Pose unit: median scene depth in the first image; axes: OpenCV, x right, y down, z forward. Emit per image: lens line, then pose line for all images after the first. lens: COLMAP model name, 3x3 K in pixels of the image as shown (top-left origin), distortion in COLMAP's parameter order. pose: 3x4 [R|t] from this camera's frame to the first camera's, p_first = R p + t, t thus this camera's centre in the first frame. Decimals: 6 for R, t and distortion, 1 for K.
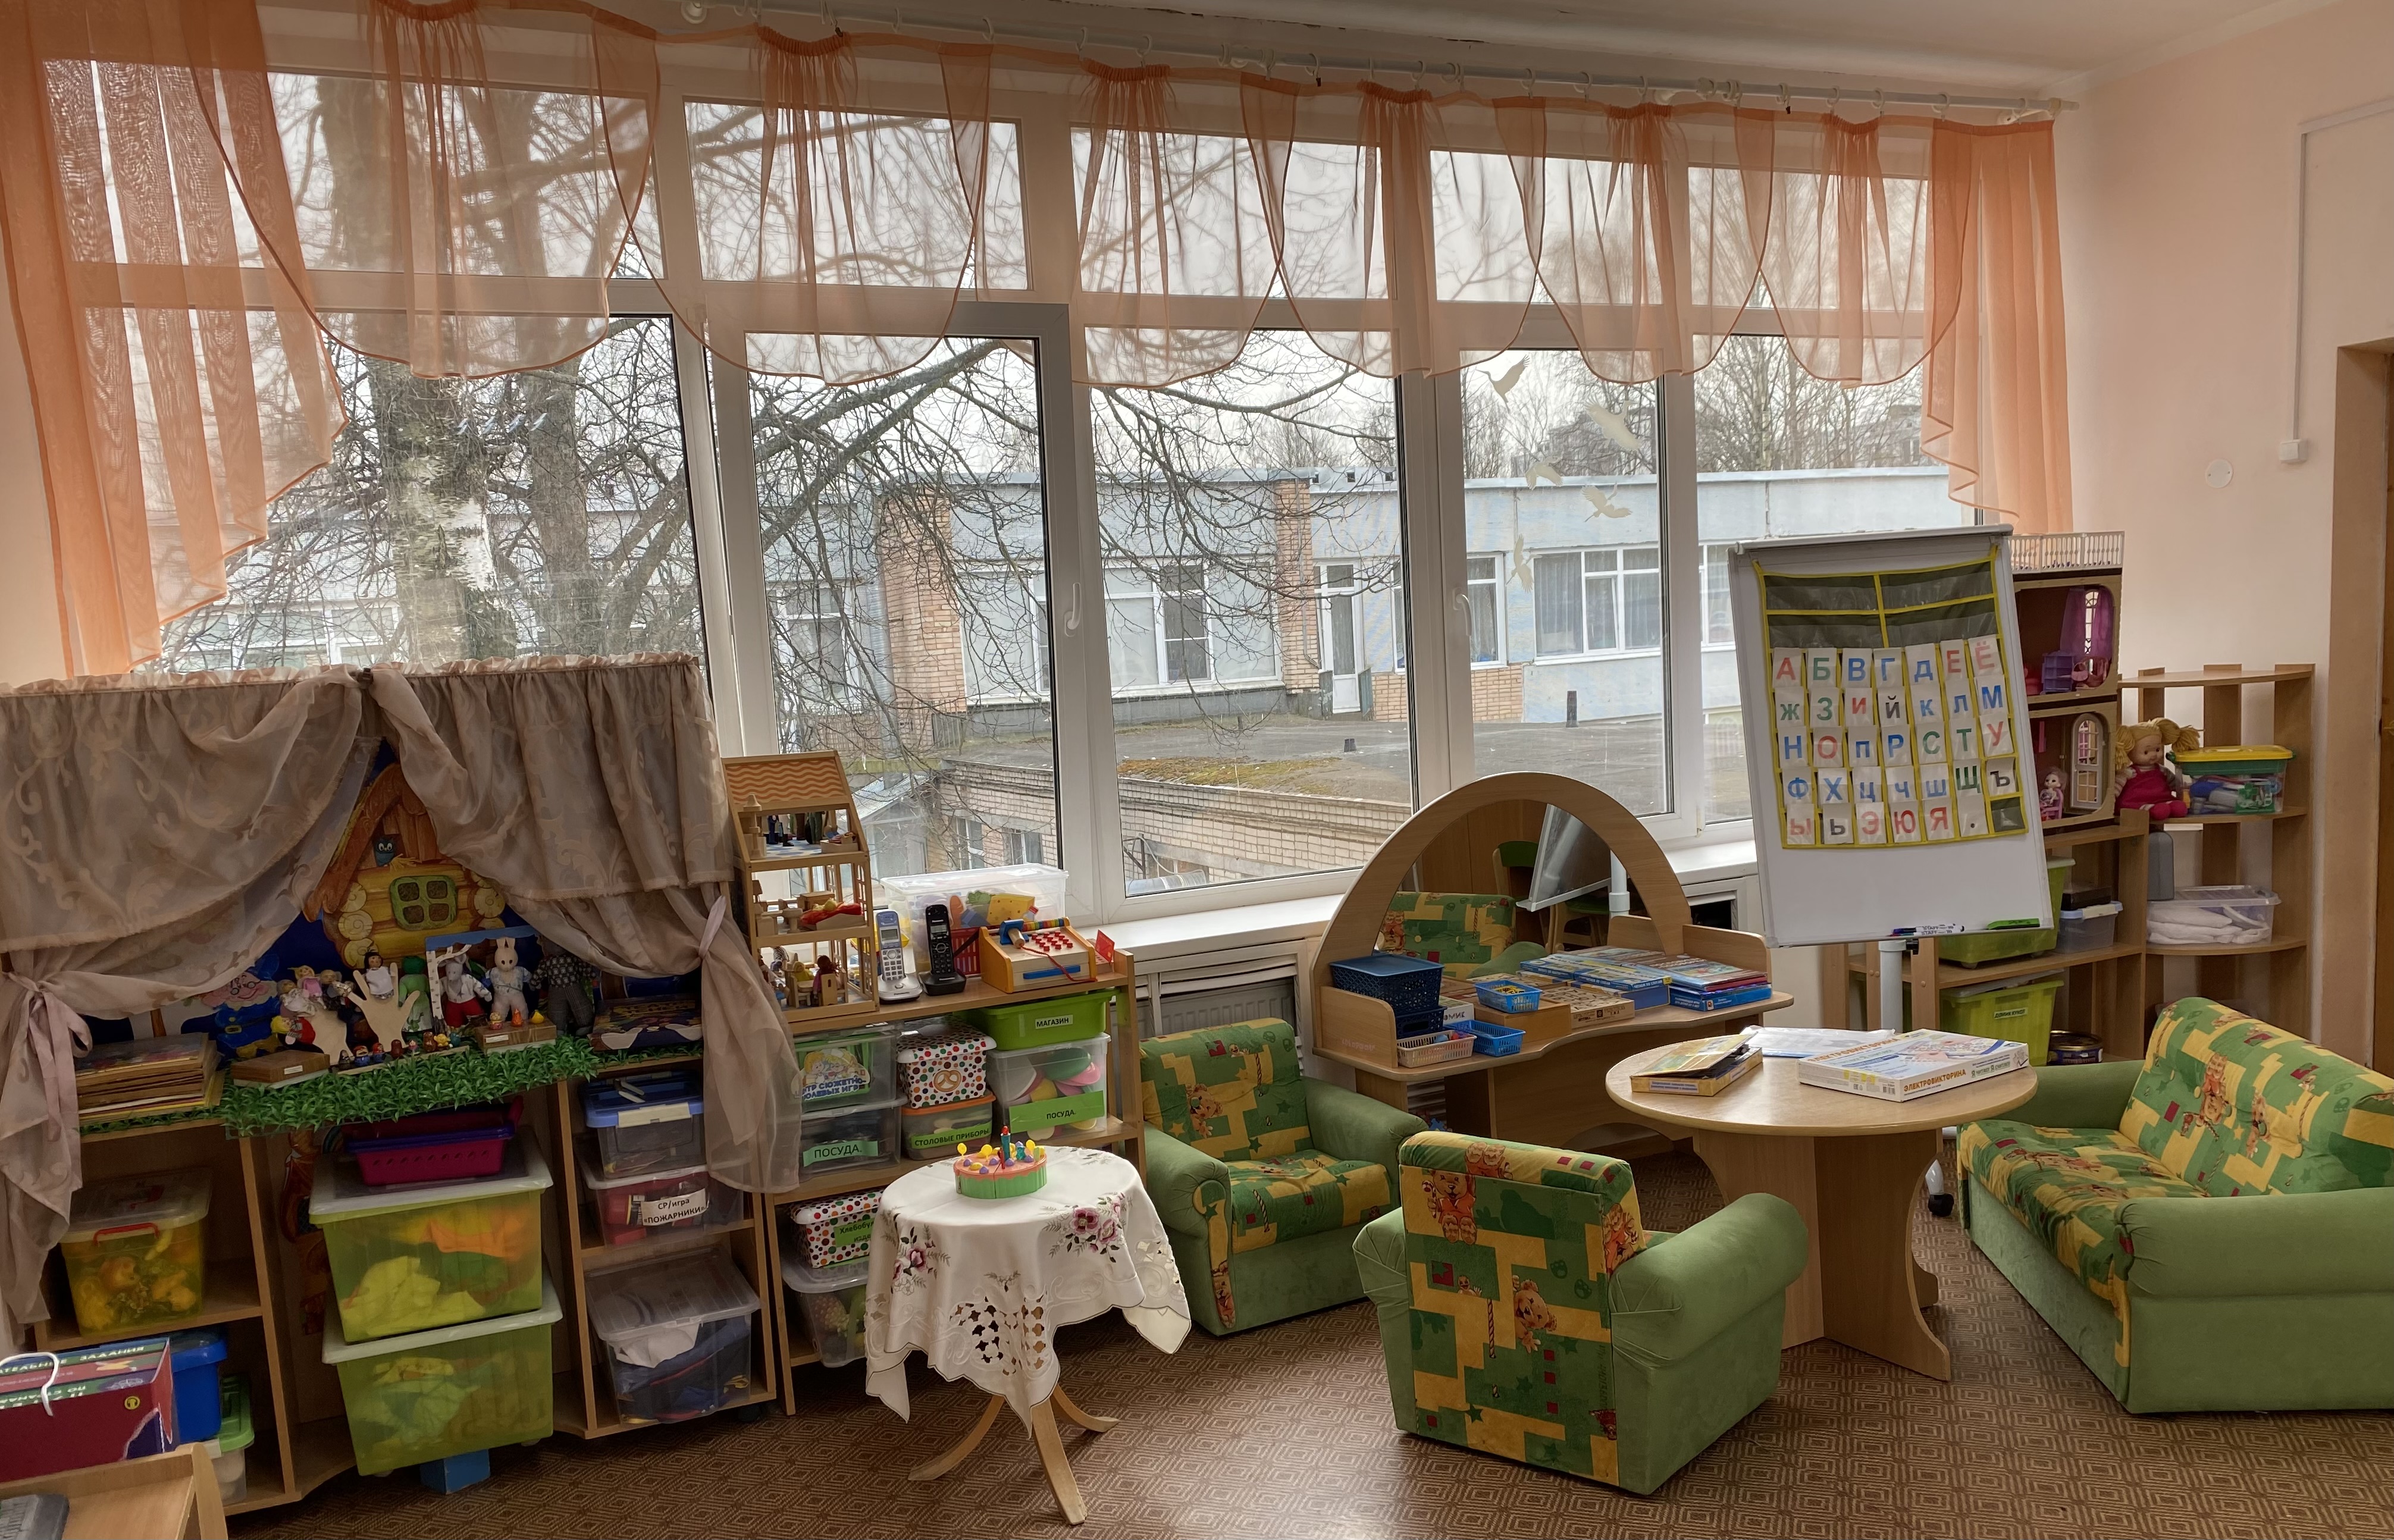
lens RADIAL K [[1828.1, 0, 1188.6], [0, 1828.1, 888.6], [0, 0, 1]] dist [0.081533, -0.150780]
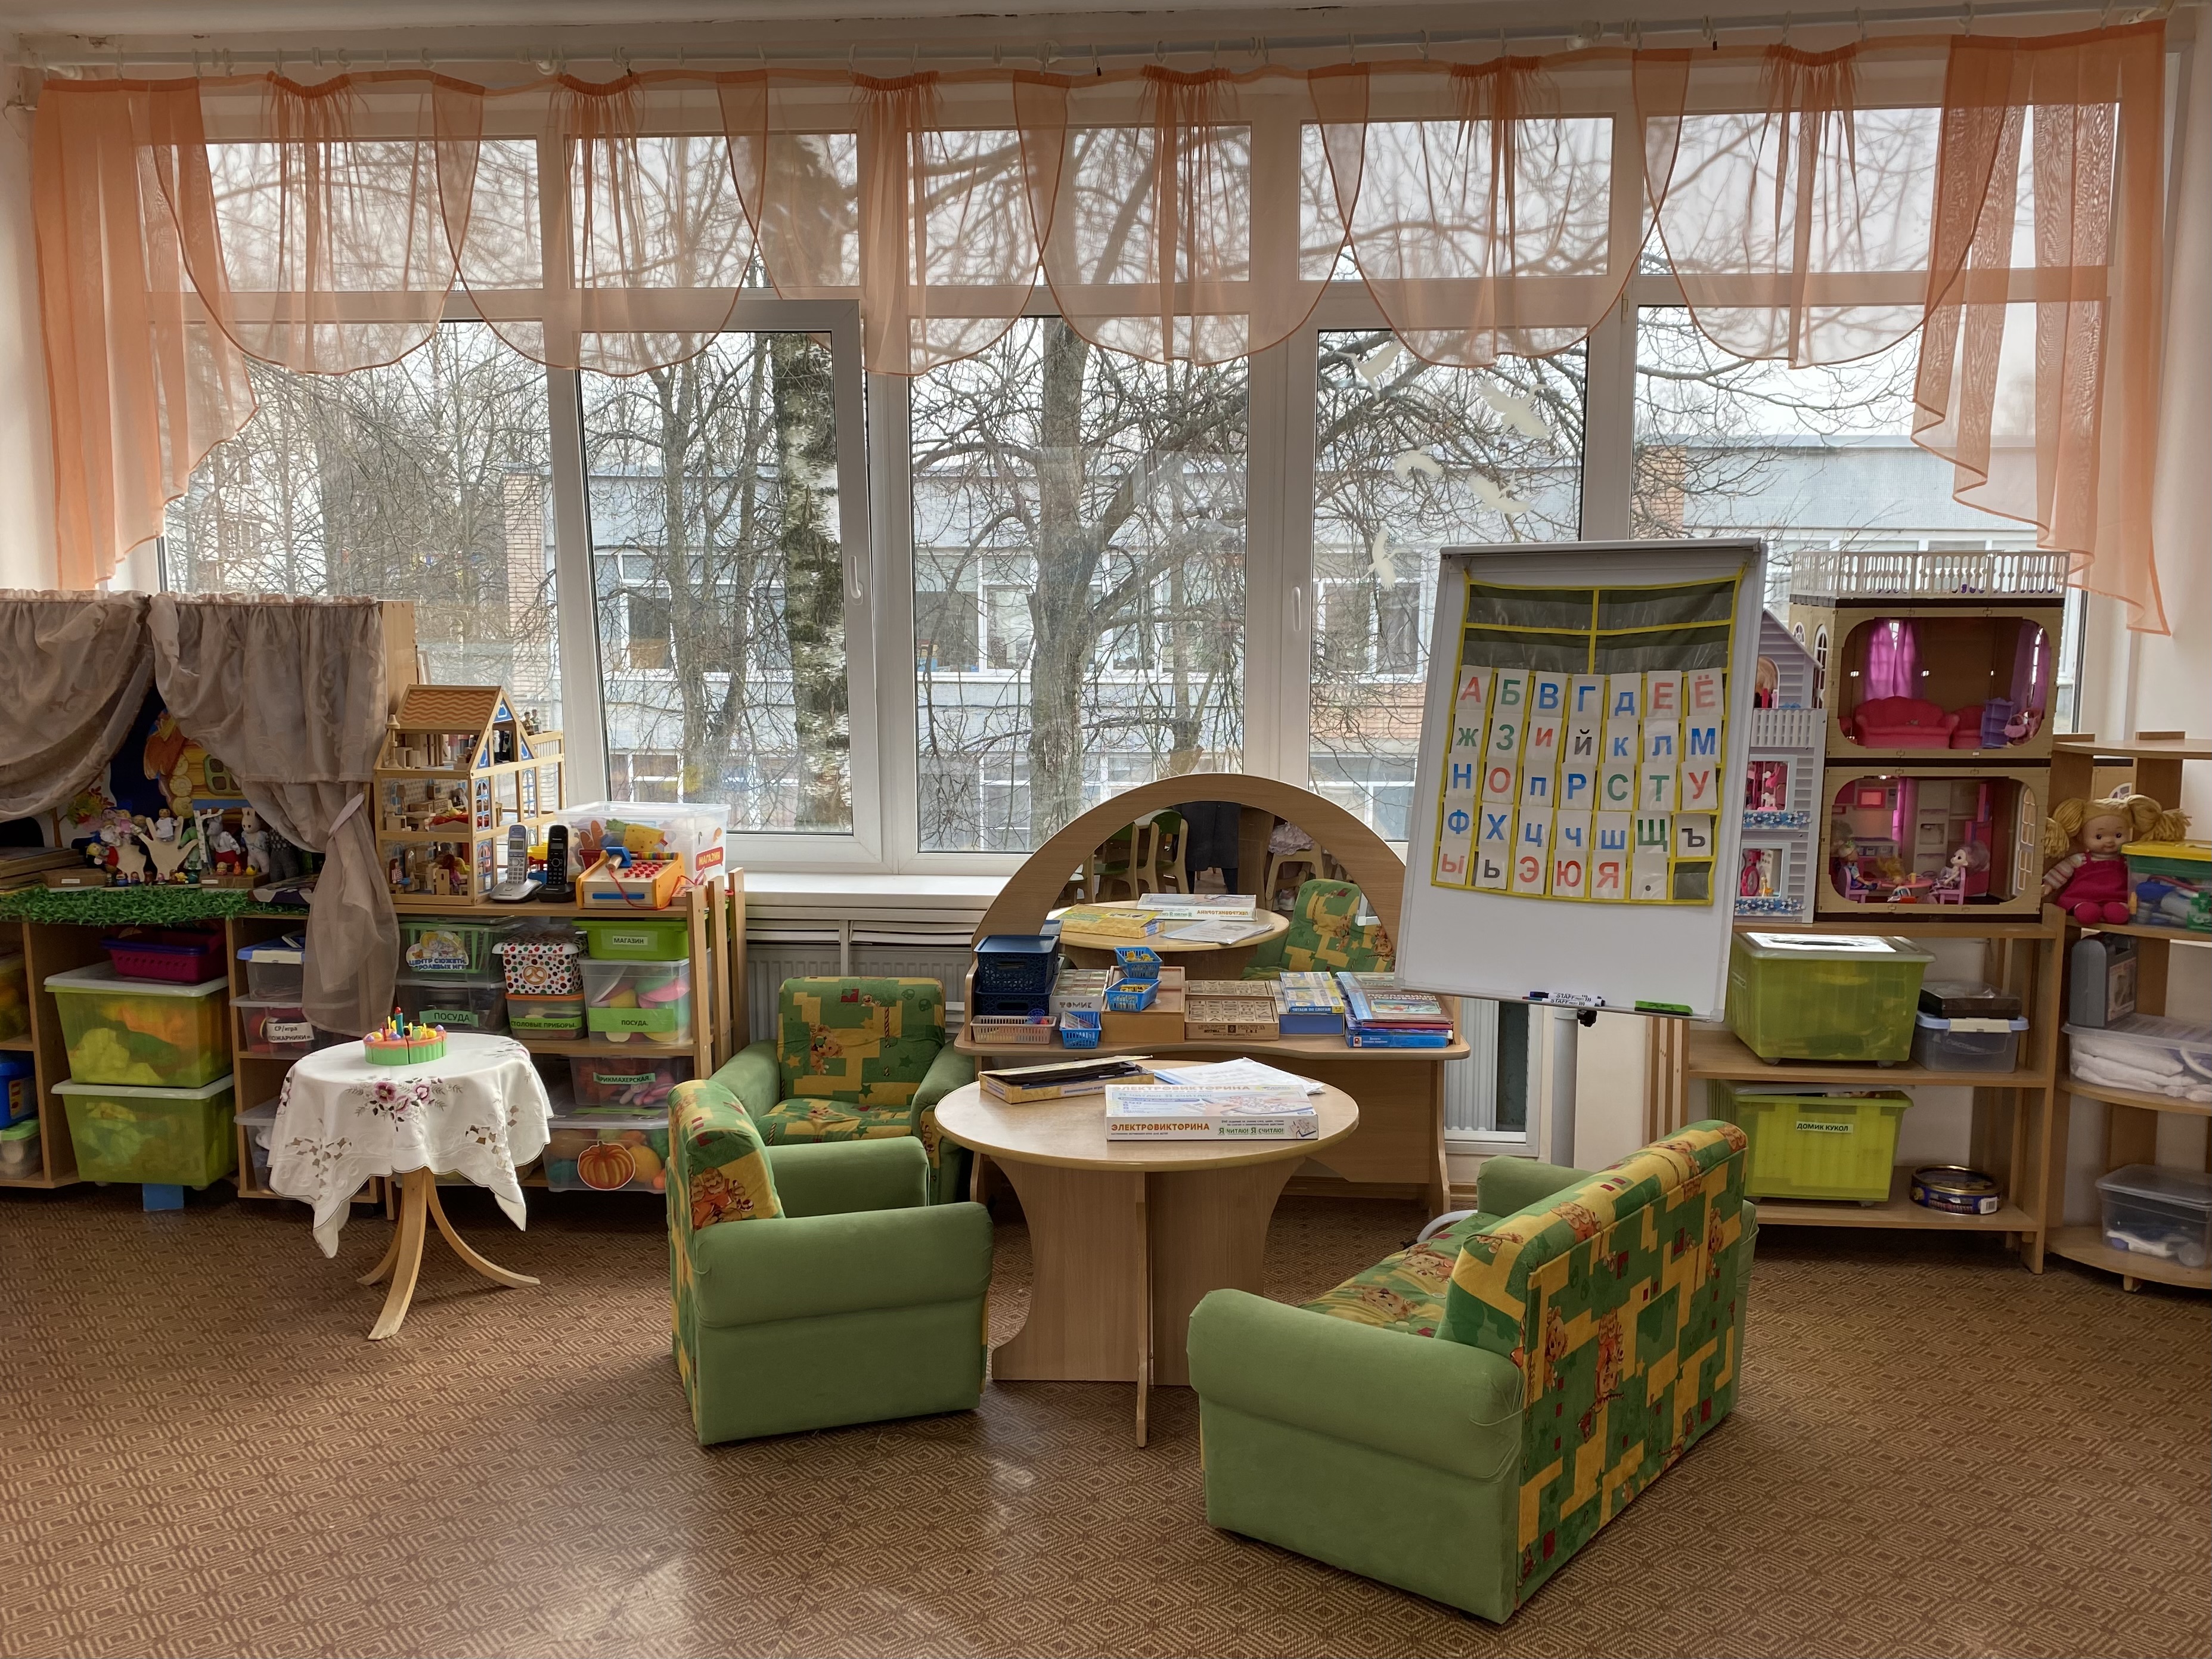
lens RADIAL K [[1832.6, 0, 1114.1], [0, 1832.6, 885.4], [0, 0, 1]] dist [0.056684, -0.084761]
pose [[0.859498, 0.133796, -0.493317, 0.679881], [-0.123567, 0.990895, 0.053459, -0.054211], [0.495978, 0.015010, 0.868205, 0.143304]]
